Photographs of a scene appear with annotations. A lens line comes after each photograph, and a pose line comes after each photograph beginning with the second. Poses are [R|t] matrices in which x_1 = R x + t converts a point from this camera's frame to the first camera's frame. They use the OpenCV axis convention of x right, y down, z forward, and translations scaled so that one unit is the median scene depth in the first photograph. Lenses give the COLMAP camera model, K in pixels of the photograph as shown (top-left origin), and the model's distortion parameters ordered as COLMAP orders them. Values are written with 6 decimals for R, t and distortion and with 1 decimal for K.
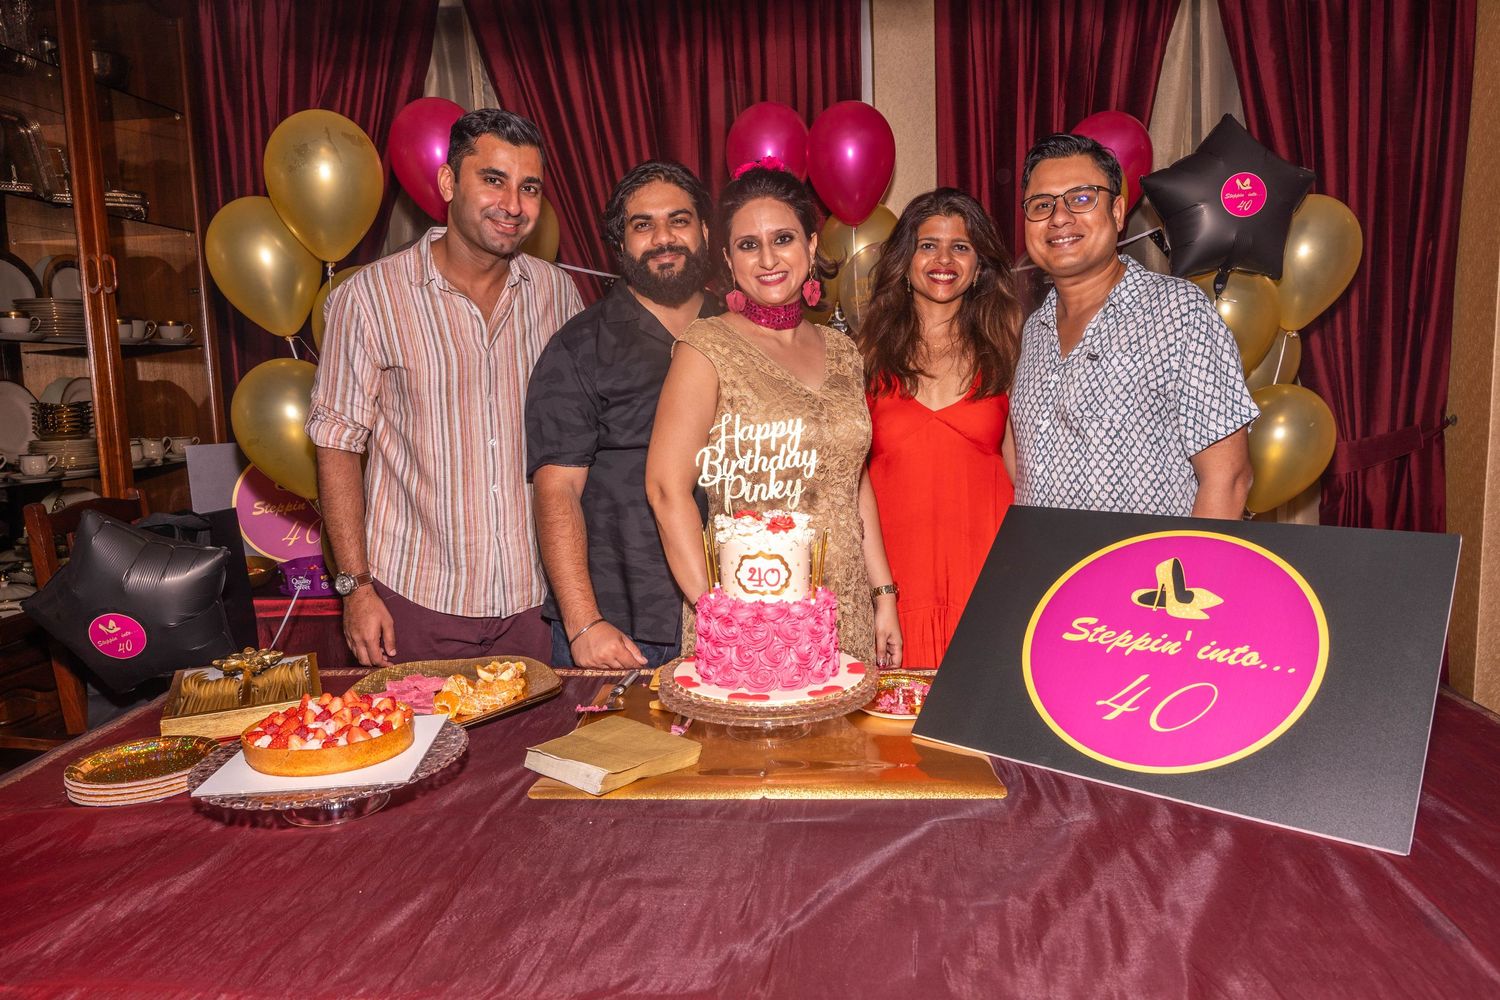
lens RADIAL K [[1022.2, 0, 746.4], [0, 1022.2, 503.6], [0, 0, 1]] dist [0.005455, -0.022108]
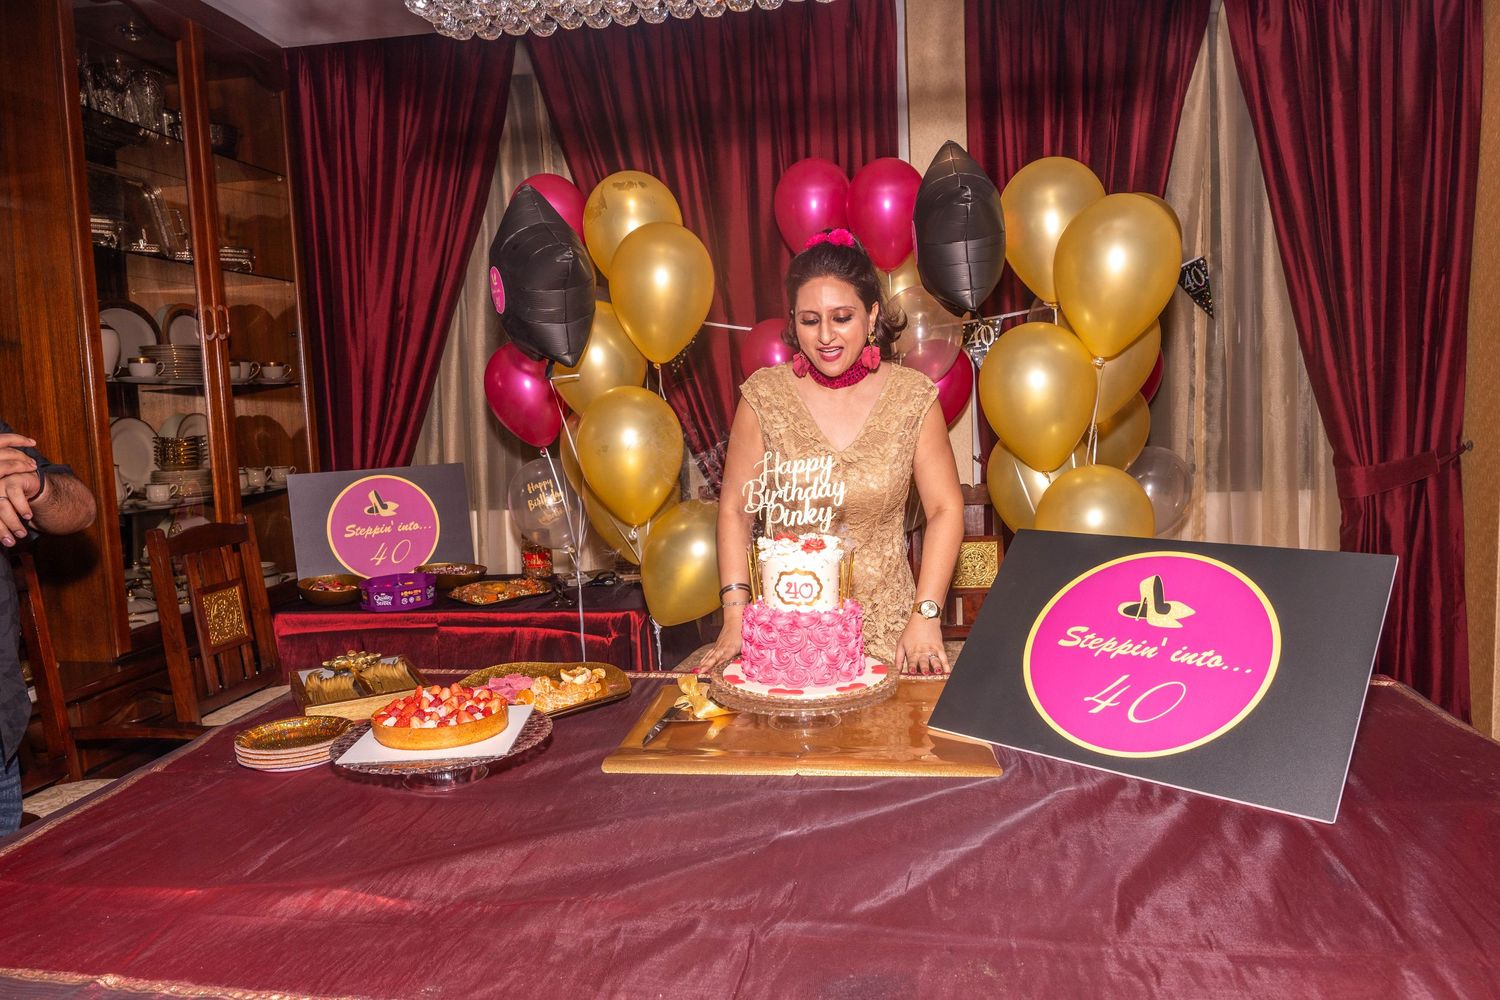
lens RADIAL K [[1022.2, 0, 742.5], [0, 1022.2, 502.4], [0, 0, 1]] dist [0.005455, -0.022108]
pose [[0.998469, -0.001990, -0.055285, 0.016256], [0.000763, 0.999753, -0.022216, -0.003050], [0.055316, 0.022140, 0.998223, -0.170920]]
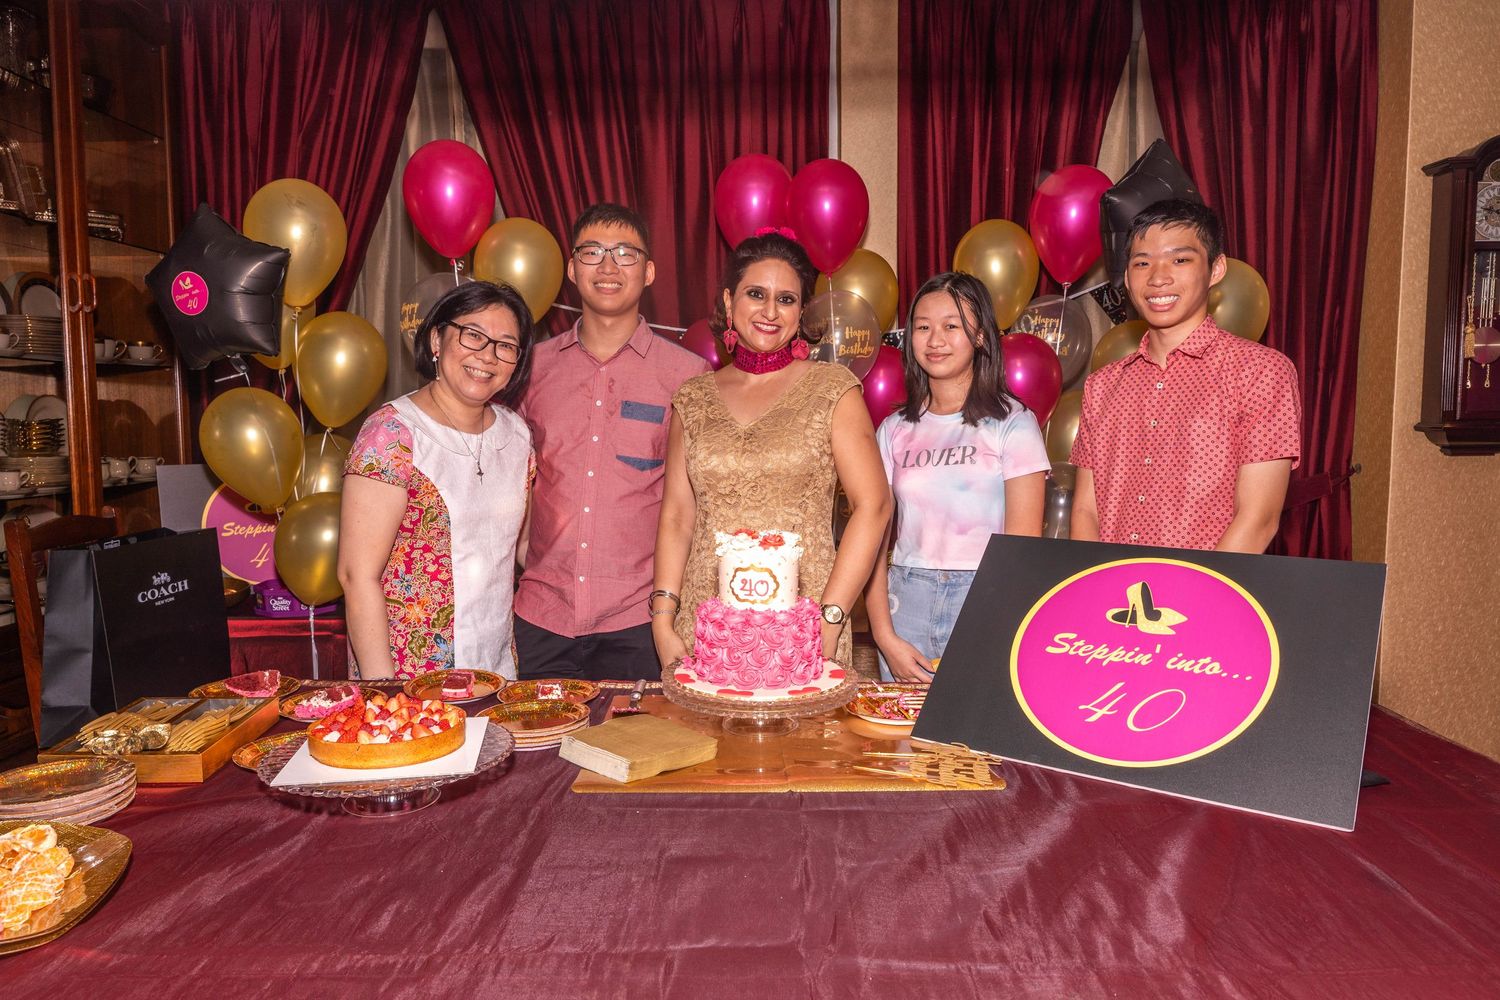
lens RADIAL K [[1022.2, 0, 748.3], [0, 1022.2, 501.9], [0, 0, 1]] dist [0.005455, -0.022108]
pose [[0.996600, 0.020195, 0.079874, -0.103447], [-0.017124, 0.999095, -0.038946, 0.016802], [-0.080588, 0.037446, 0.996044, -0.090544]]
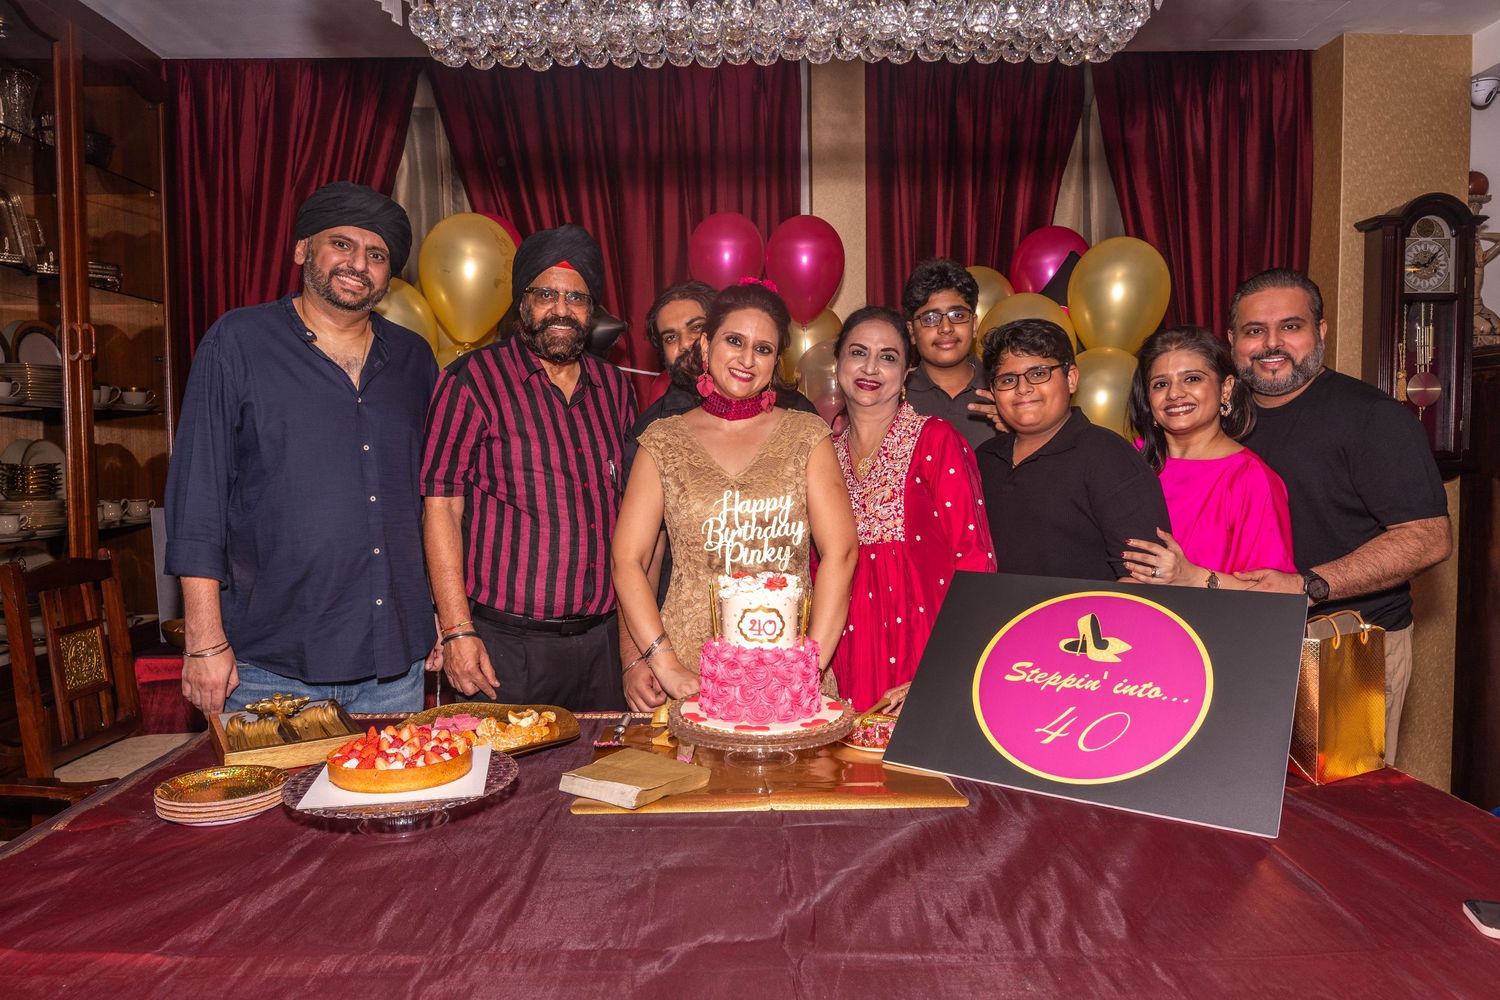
lens RADIAL K [[1022.2, 0, 751.9], [0, 1022.2, 501.3], [0, 0, 1]] dist [0.005455, -0.022108]
pose [[0.993929, 0.018258, 0.108498, -0.121256], [-0.010288, 0.997237, -0.073574, 0.012343], [-0.109542, 0.072011, 0.991370, -0.182730]]
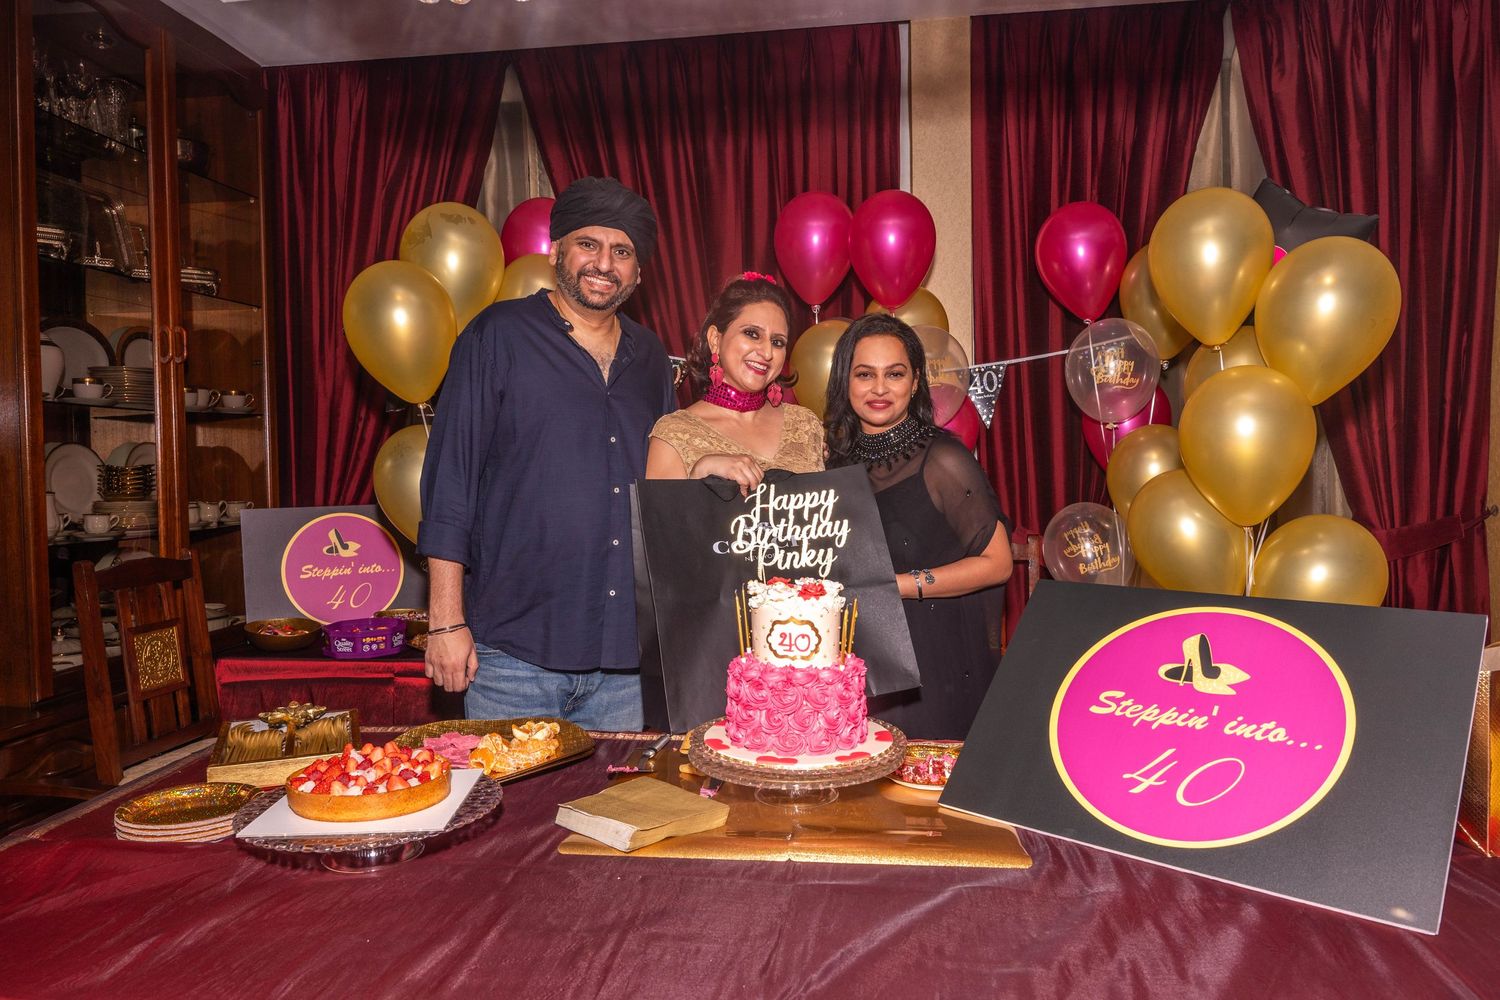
lens RADIAL K [[1022.2, 0, 745.7], [0, 1022.2, 501.2], [0, 0, 1]] dist [0.005455, -0.022108]
pose [[0.999087, 0.020685, -0.037377, 0.003449], [-0.023663, 0.996429, -0.081055, 0.014499], [0.035567, 0.081865, 0.996009, -0.031749]]
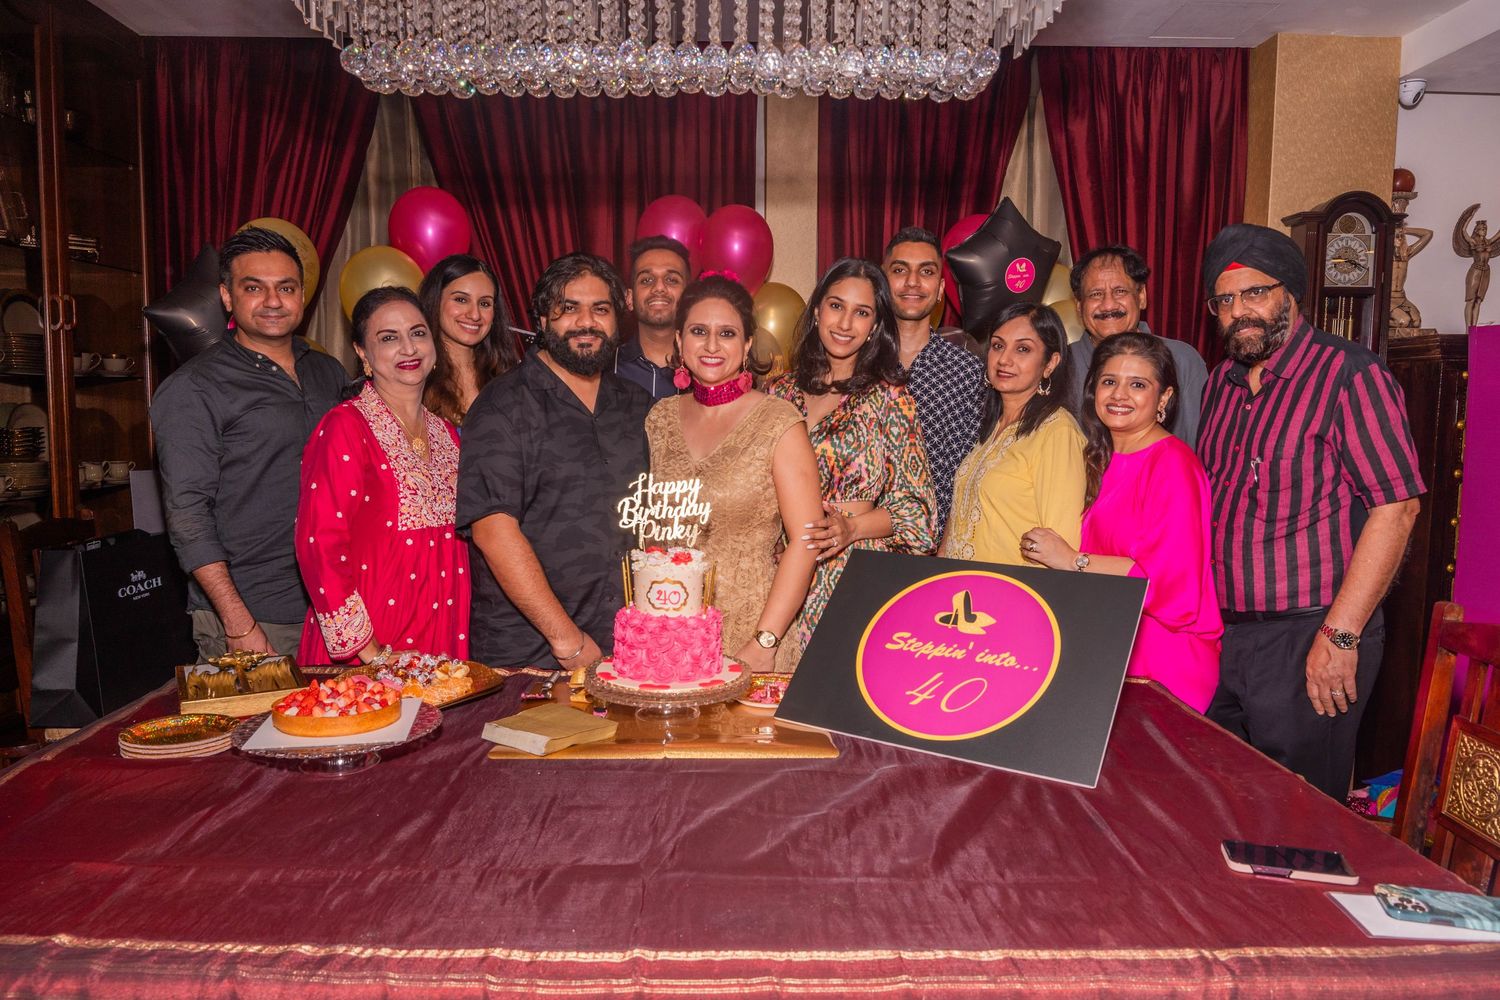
lens RADIAL K [[1022.2, 0, 750.9], [0, 1022.2, 503.9], [0, 0, 1]] dist [0.005455, -0.022108]
pose [[0.992974, 0.031370, 0.114095, -0.030268], [-0.027884, 0.999098, -0.032018, -0.010158], [-0.114997, 0.028611, 0.992954, -0.325837]]
